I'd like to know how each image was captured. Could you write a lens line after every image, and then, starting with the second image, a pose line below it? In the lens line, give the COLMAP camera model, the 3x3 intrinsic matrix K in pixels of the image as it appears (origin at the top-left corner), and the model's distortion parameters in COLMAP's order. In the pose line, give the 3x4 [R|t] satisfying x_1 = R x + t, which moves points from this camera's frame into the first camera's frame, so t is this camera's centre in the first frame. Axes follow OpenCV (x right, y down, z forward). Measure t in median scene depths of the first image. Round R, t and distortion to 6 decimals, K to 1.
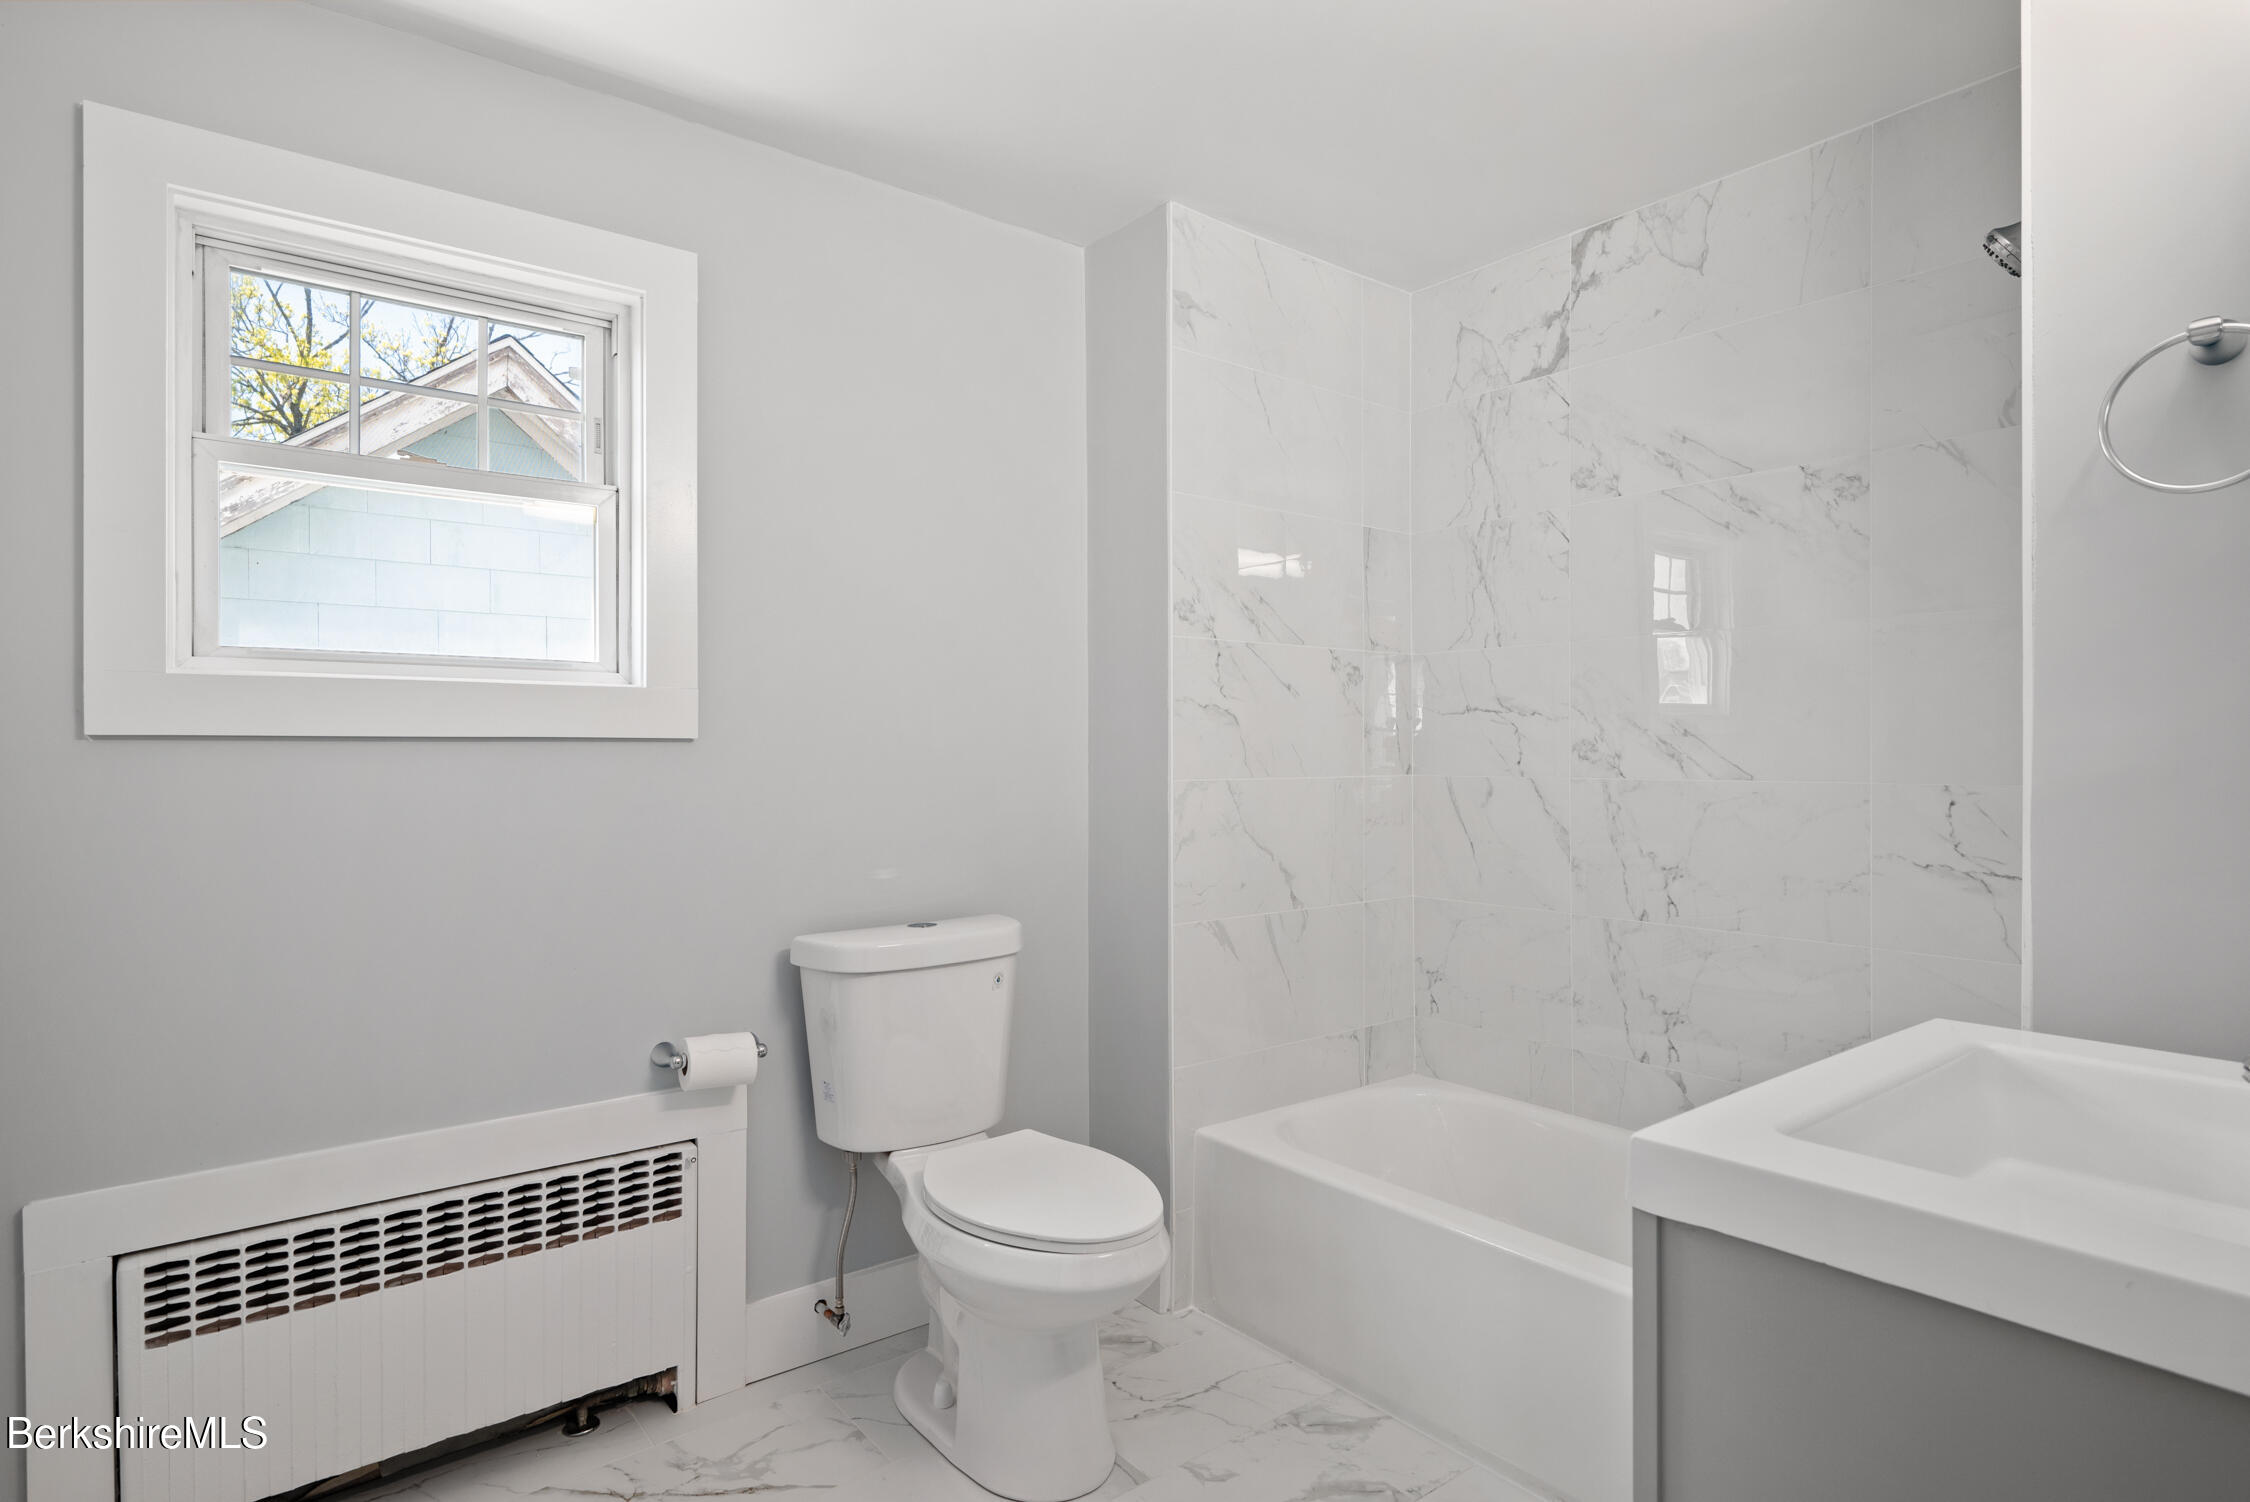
lens RADIAL K [[1160.9, 0, 1124.9], [0, 1160.9, 753.9], [0, 0, 1]] dist [-0.002773, 0.001278]
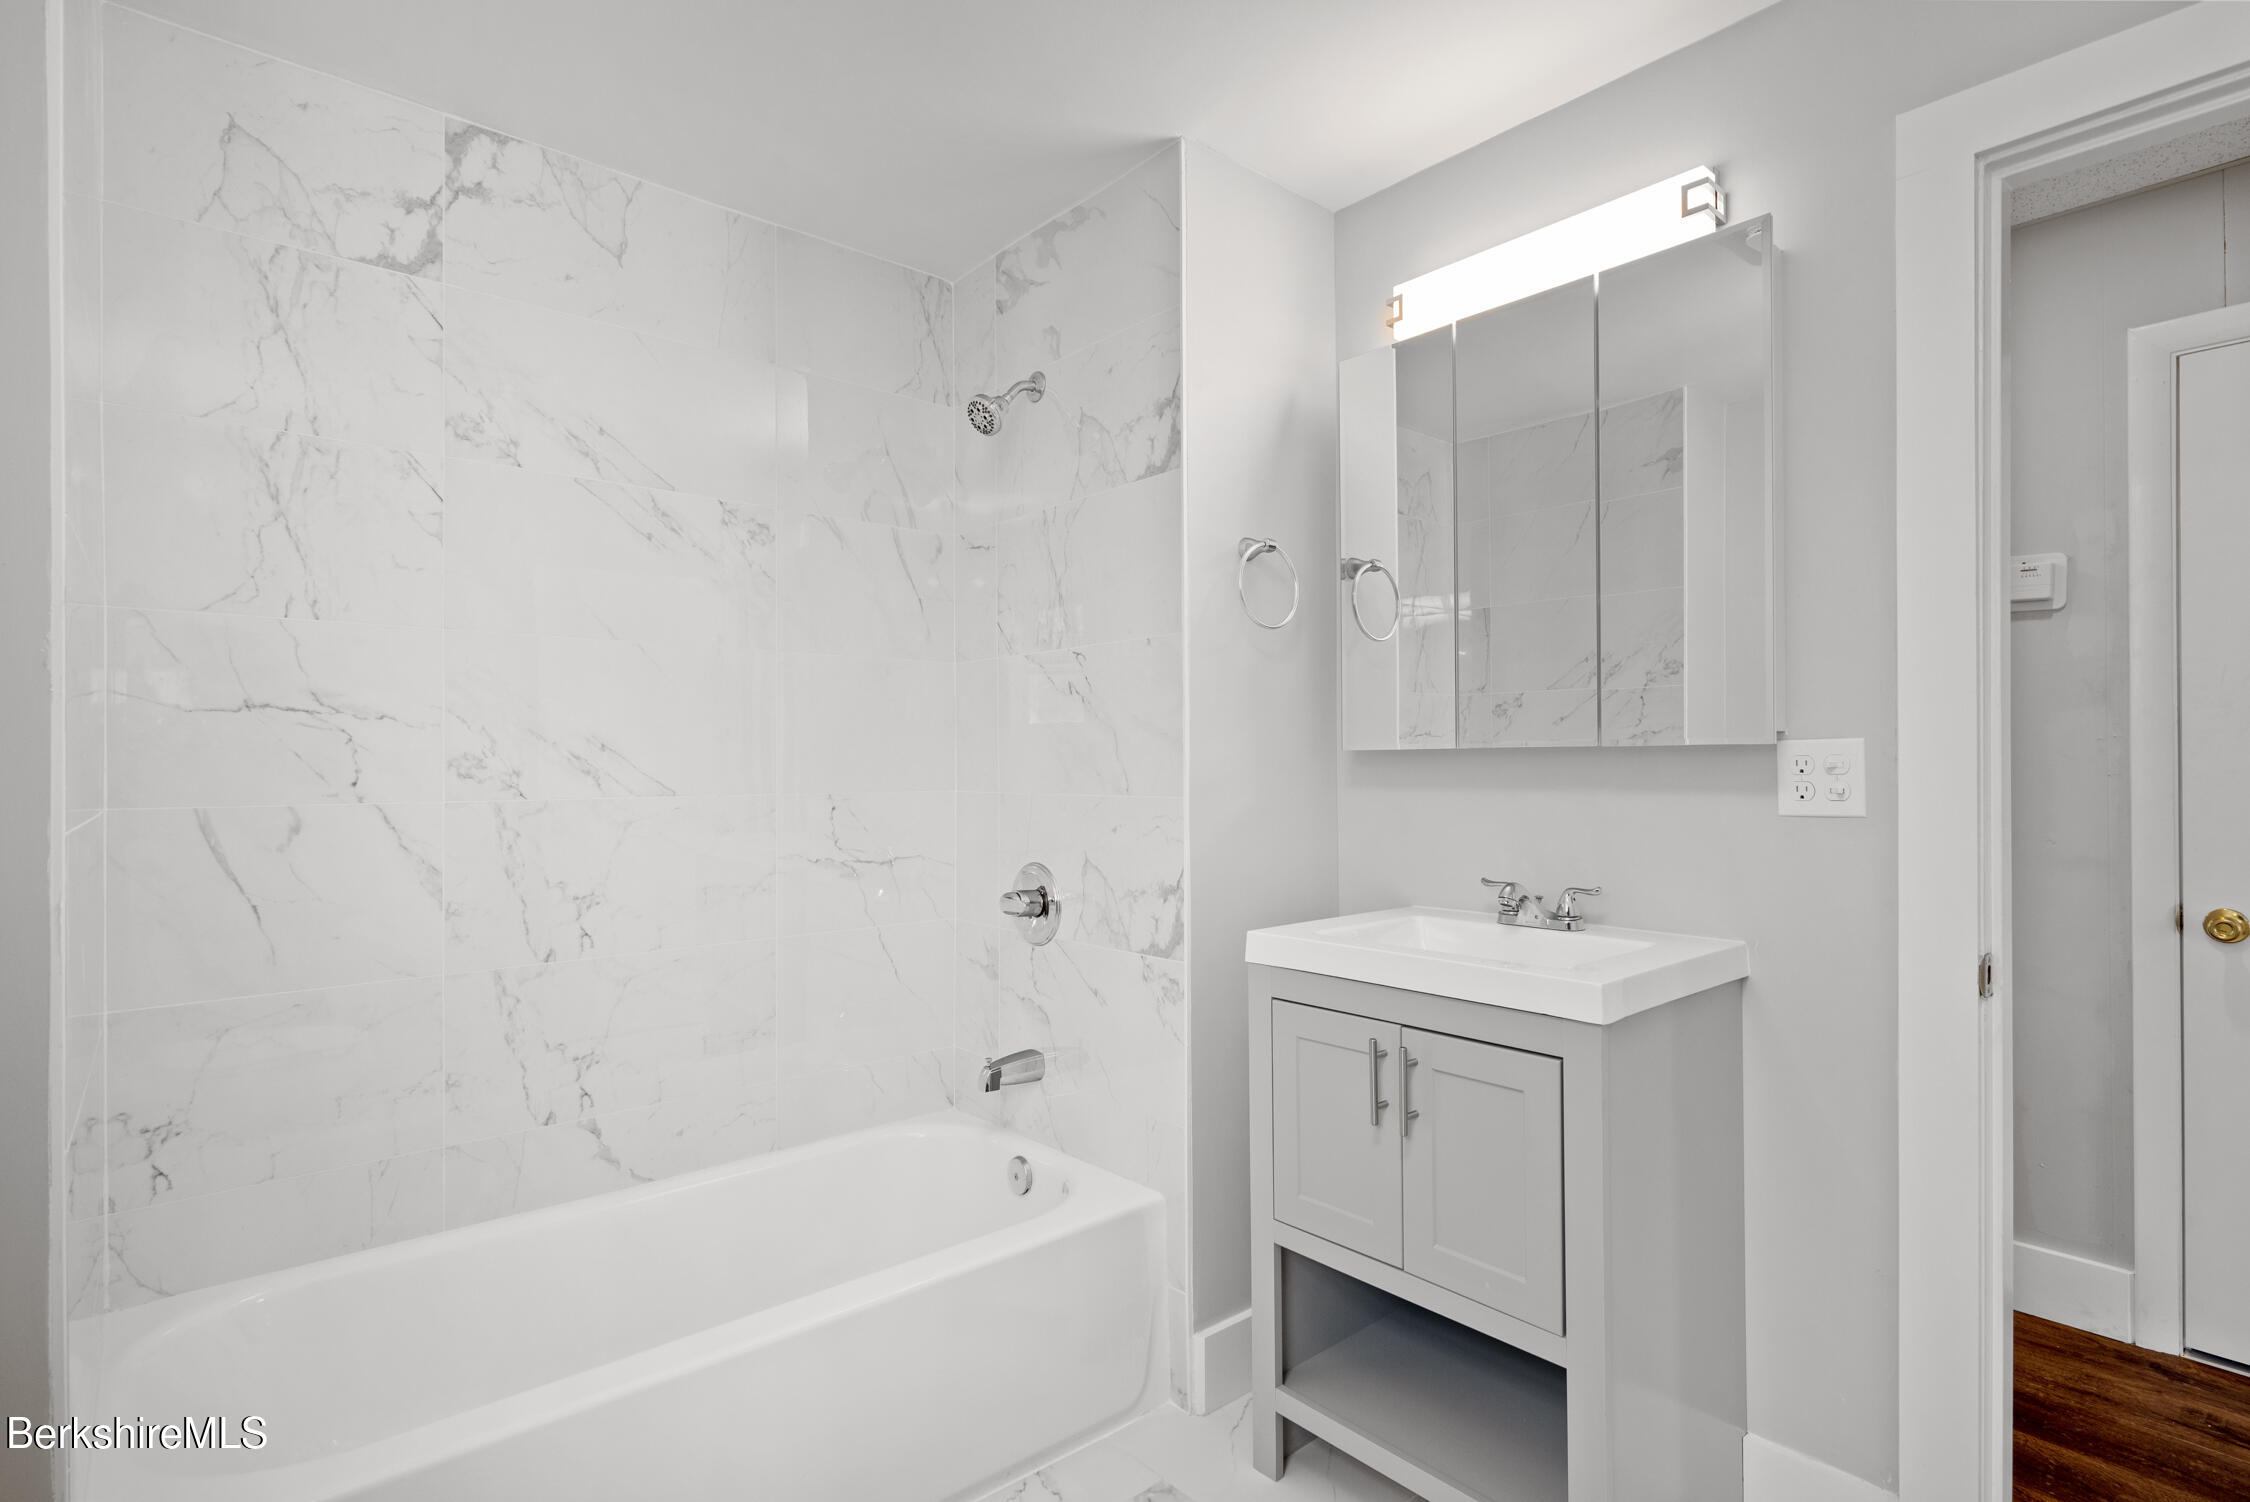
lens RADIAL K [[1126.3, 0, 1126.3], [0, 1126.3, 752.9], [0, 0, 1]] dist [-0.009459, 0.000999]
pose [[-0.052890, 0.008291, 0.998566, -0.409375], [0.003416, 0.999961, -0.008121, -0.004834], [-0.998594, 0.002981, -0.052916, 0.592963]]
